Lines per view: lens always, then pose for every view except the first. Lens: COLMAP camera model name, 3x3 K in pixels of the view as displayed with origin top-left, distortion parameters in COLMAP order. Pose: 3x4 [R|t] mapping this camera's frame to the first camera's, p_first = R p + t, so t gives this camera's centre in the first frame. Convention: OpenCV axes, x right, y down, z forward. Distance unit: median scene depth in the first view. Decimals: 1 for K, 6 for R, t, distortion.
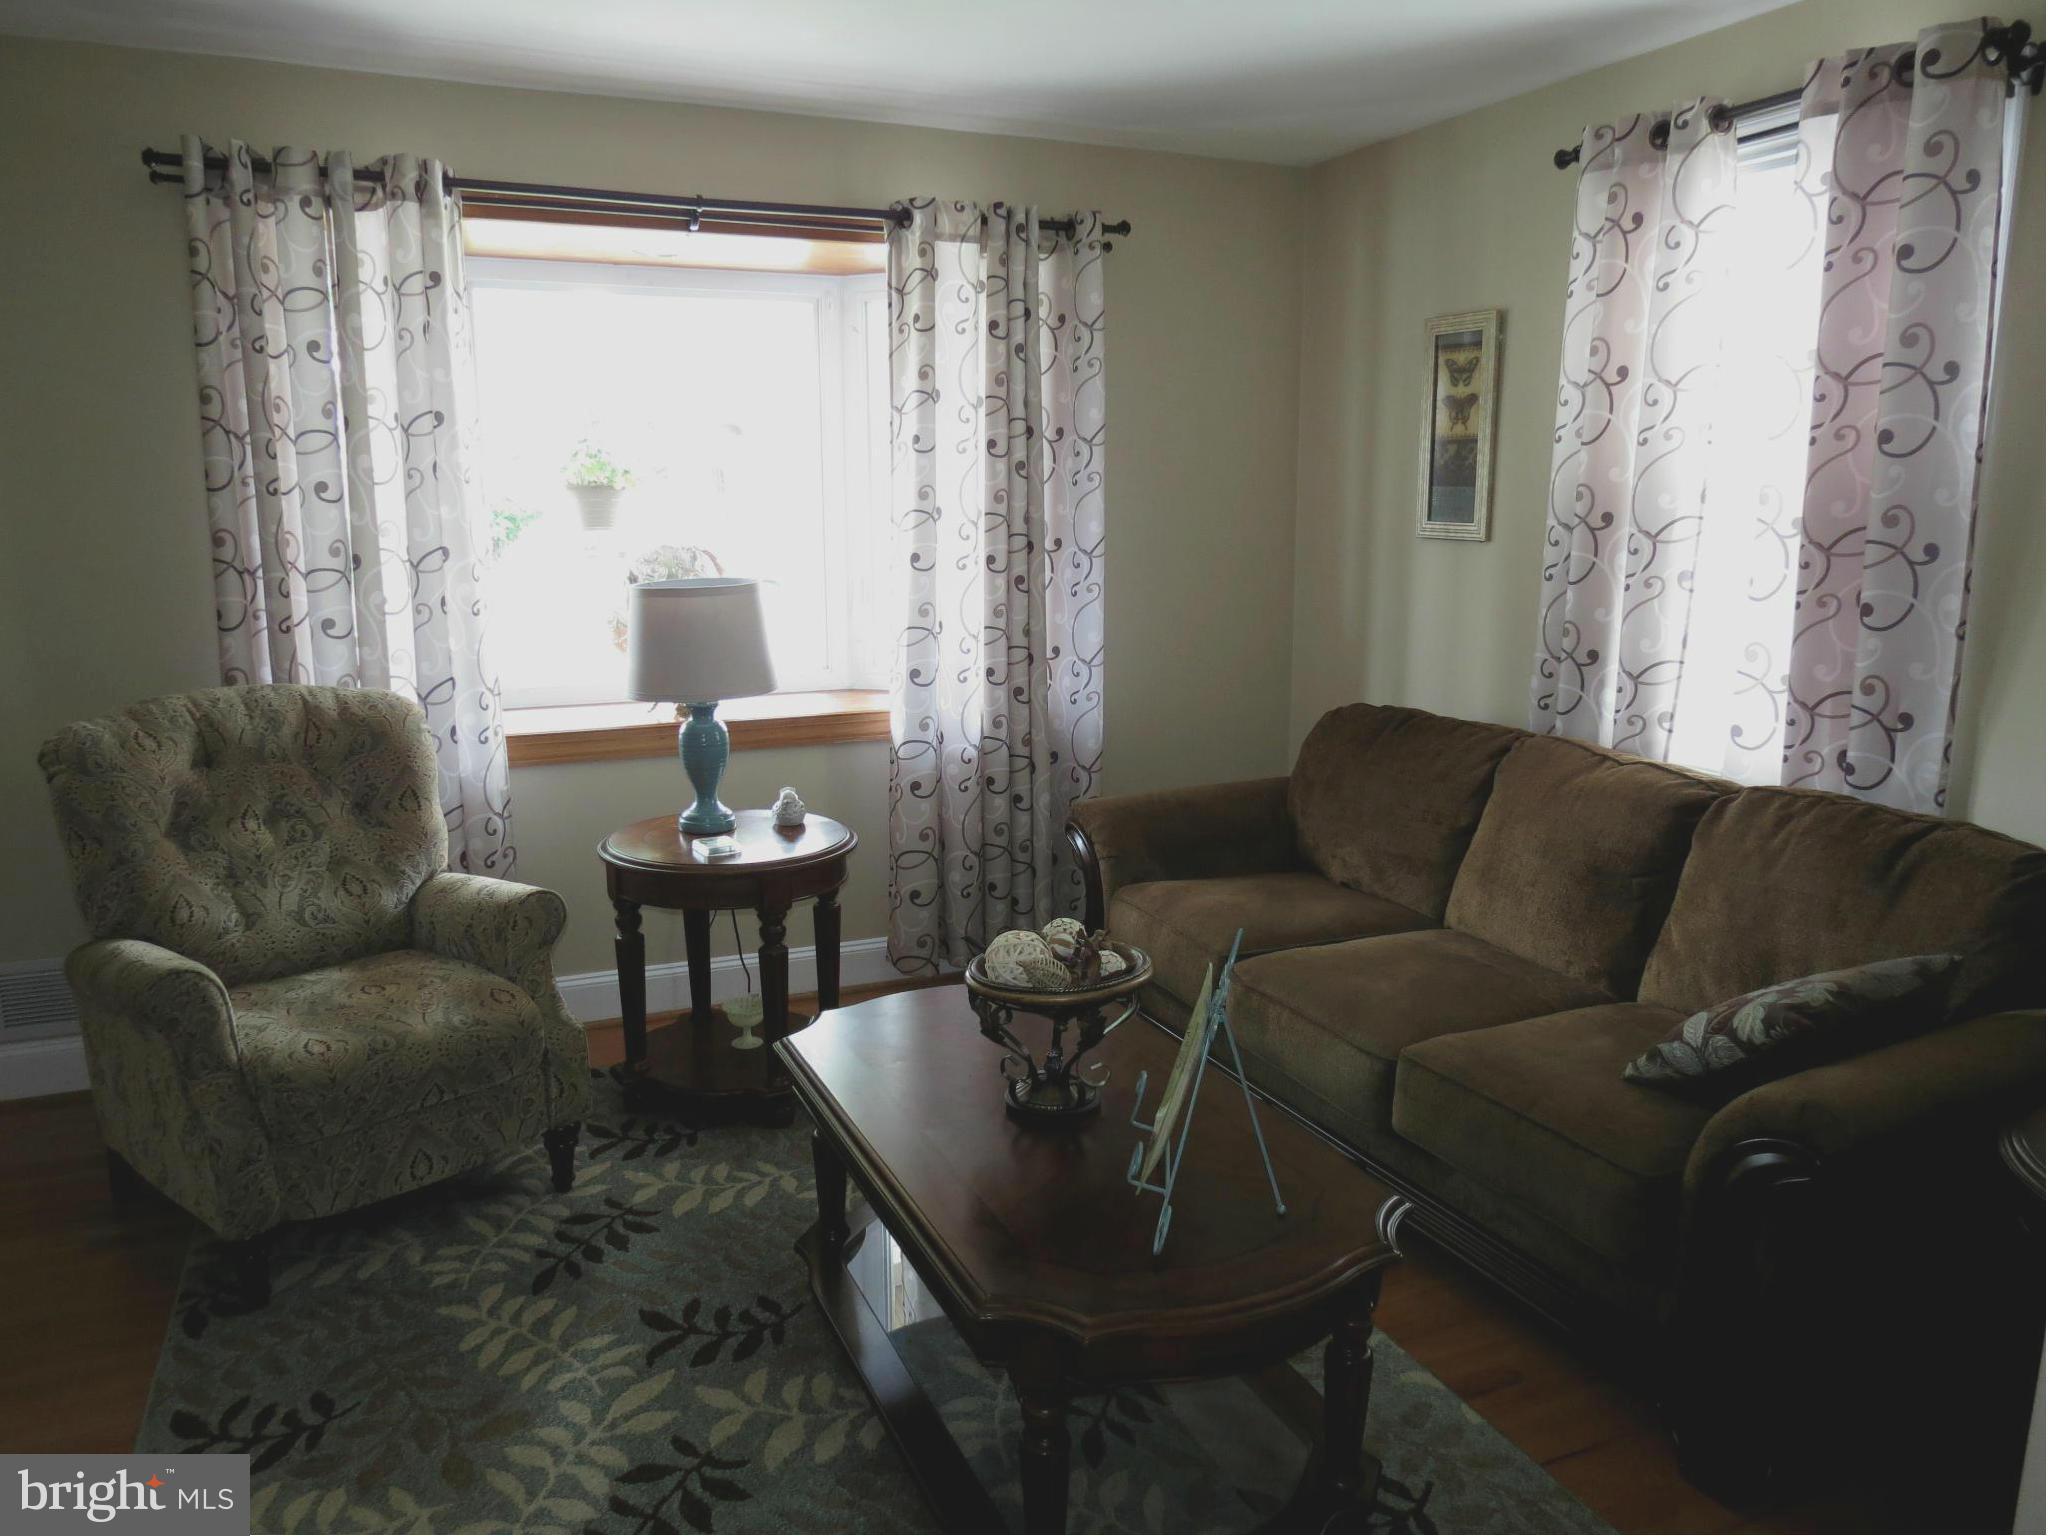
lens RADIAL K [[1474.2, 0, 1021.5], [0, 1474.2, 758.1], [0, 0, 1]] dist [-0.012780, -0.003032]
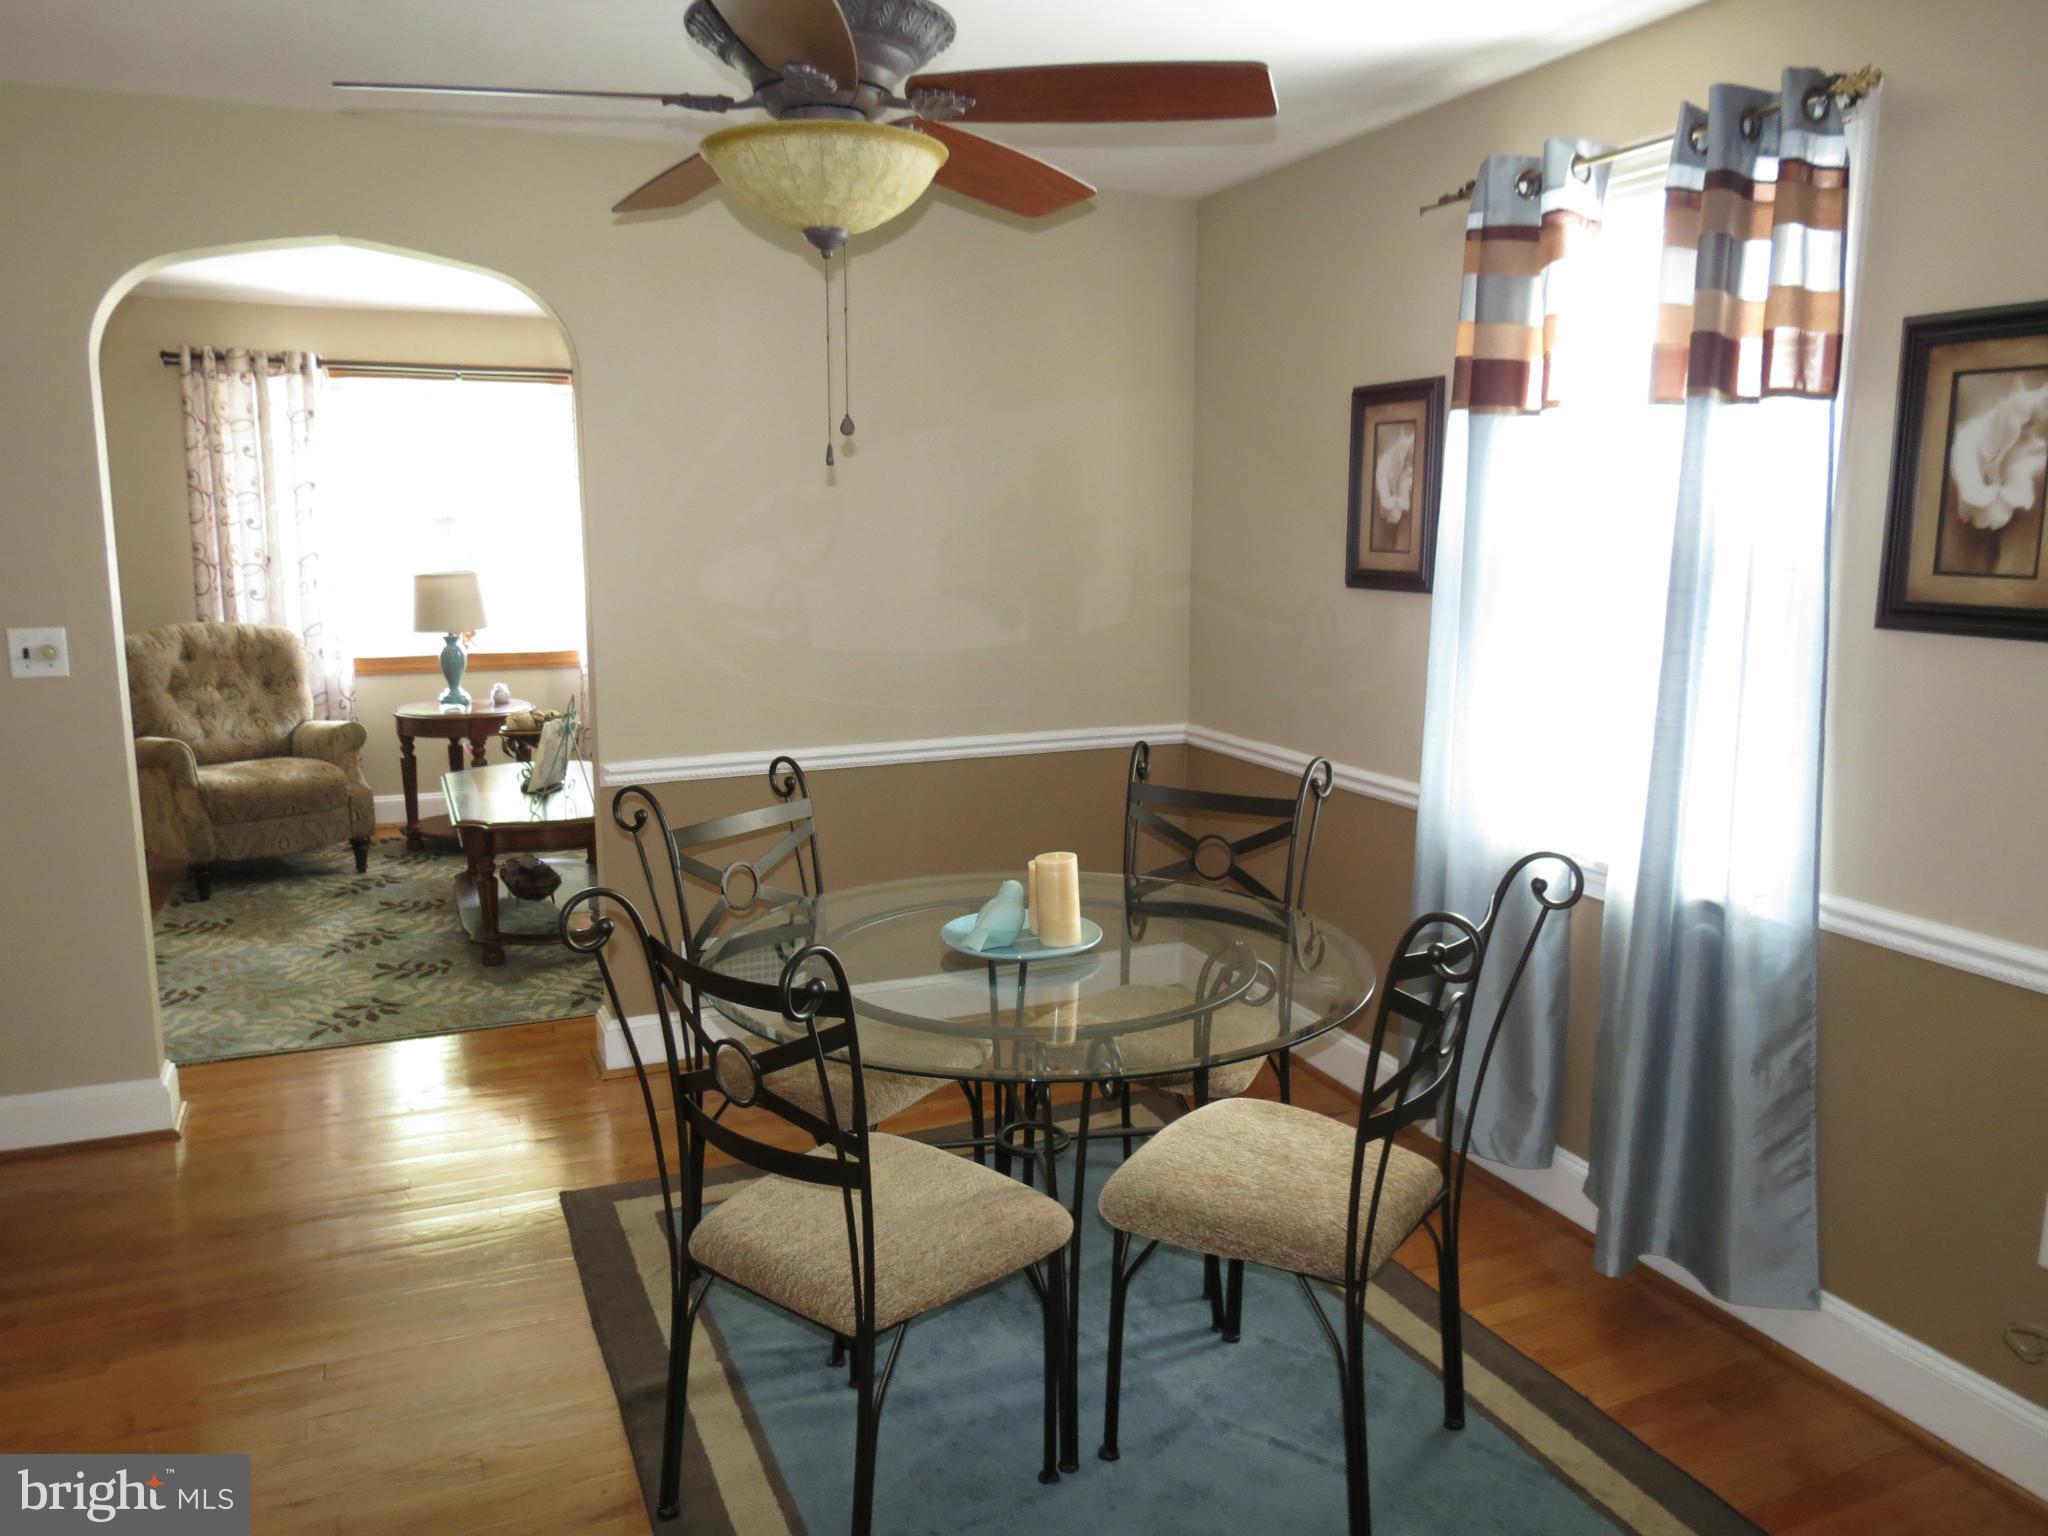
lens RADIAL K [[1474.2, 0, 1032.4], [0, 1474.2, 766.5], [0, 0, 1]] dist [-0.012780, -0.003032]
pose [[0.999961, 0.008344, 0.002924, 0.567801], [-0.008316, 0.999921, -0.009377, 0.152421], [-0.003002, 0.009352, 0.999952, -0.961360]]
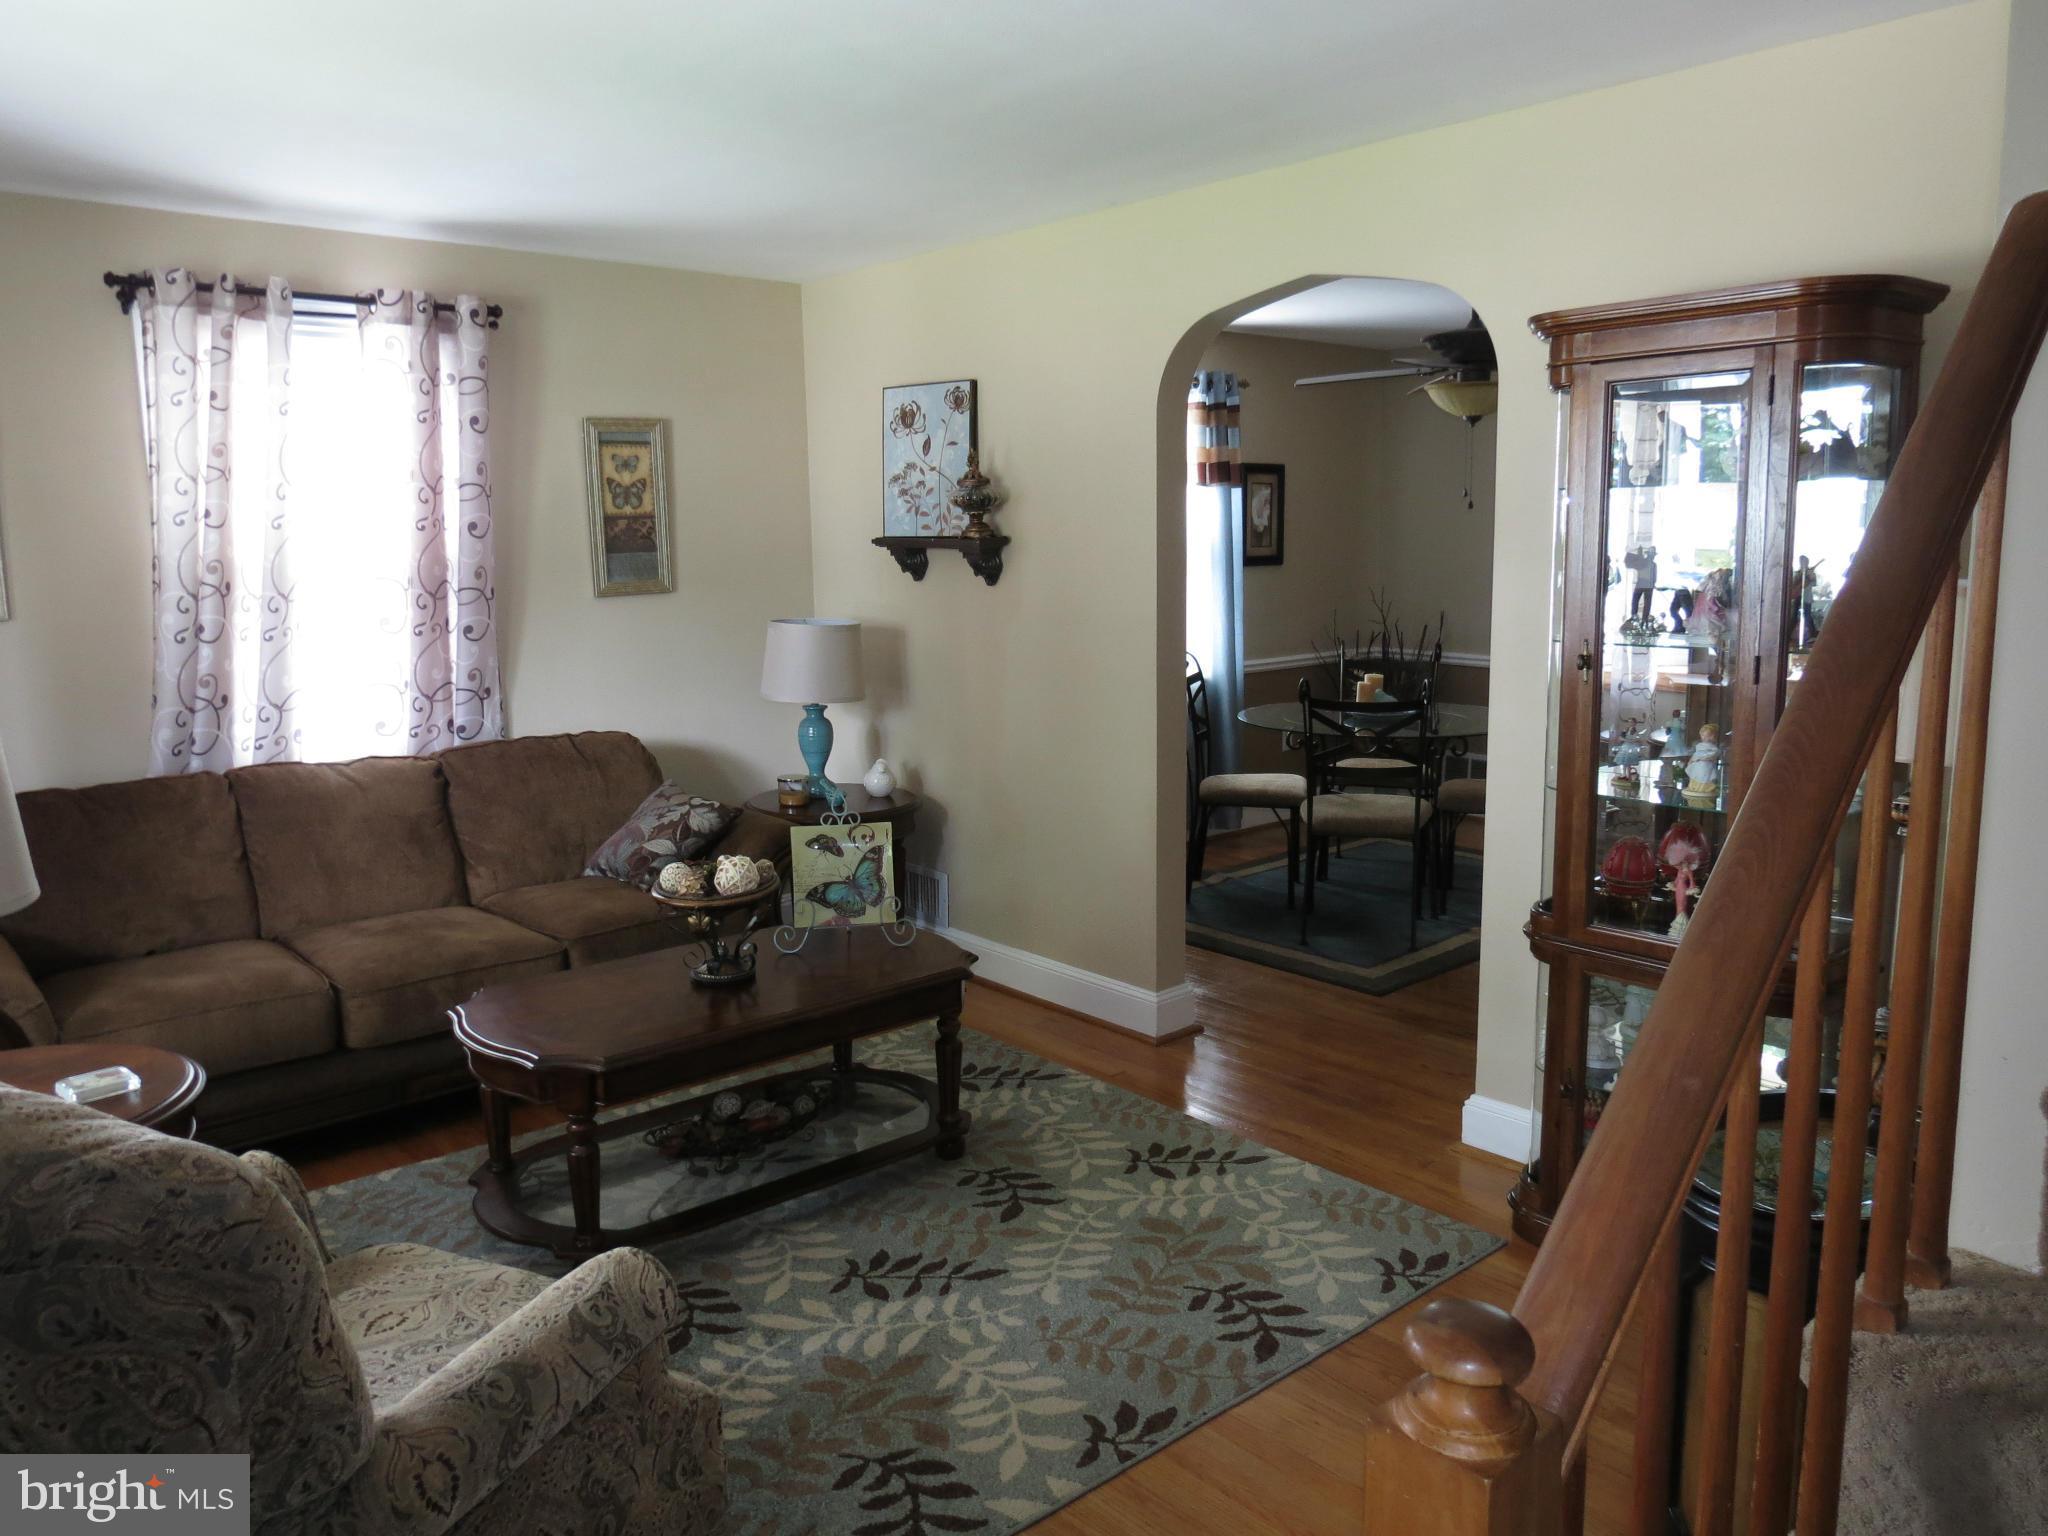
lens RADIAL K [[1474.2, 0, 1030.5], [0, 1474.2, 767.2], [0, 0, 1]] dist [-0.012780, -0.003032]
pose [[-0.312548, -0.149389, 0.938081, -1.014989], [0.183471, 0.959466, 0.213923, -0.161039], [-0.932015, 0.238972, -0.272471, 0.760372]]
